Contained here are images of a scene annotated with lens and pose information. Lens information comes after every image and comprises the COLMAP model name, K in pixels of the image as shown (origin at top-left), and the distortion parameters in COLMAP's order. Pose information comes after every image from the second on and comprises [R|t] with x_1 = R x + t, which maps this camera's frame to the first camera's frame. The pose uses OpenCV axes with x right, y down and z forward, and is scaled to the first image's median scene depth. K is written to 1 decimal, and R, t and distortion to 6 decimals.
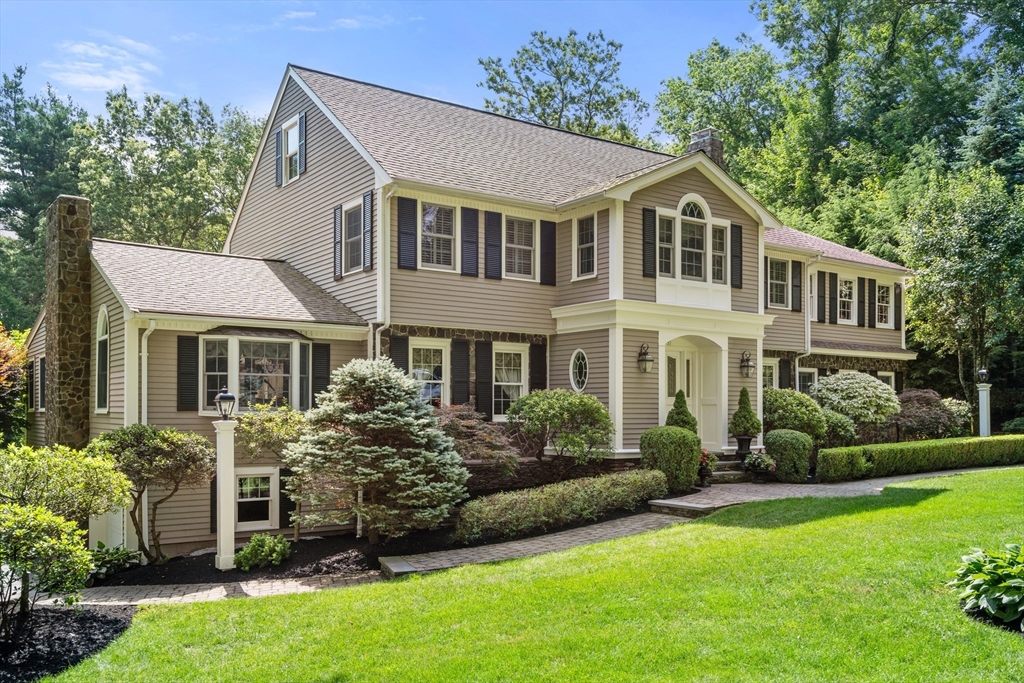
lens RADIAL K [[852.4, 0, 511.7], [0, 852.4, 346.4], [0, 0, 1]] dist [0.005476, -0.002738]
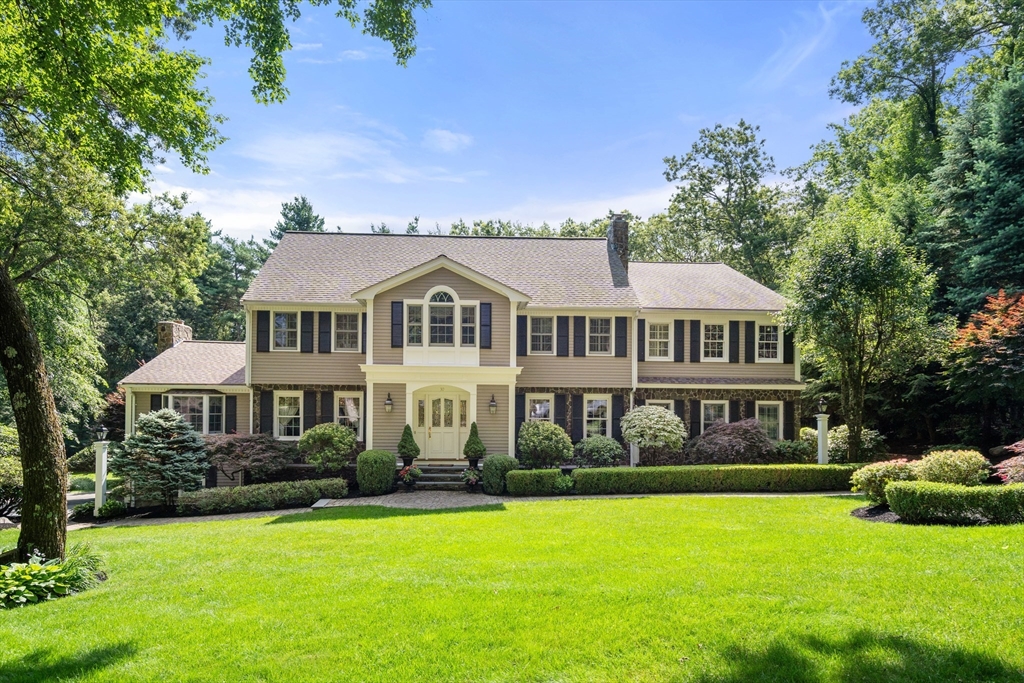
lens RADIAL K [[606.9, 0, 508.9], [0, 606.9, 347.6], [0, 0, 1]] dist [-0.002673, 0.000639]
pose [[0.852919, -0.046919, -0.519930, 0.837338], [0.032332, 0.998789, -0.037092, -0.033772], [0.521040, 0.014826, 0.853403, 0.189186]]
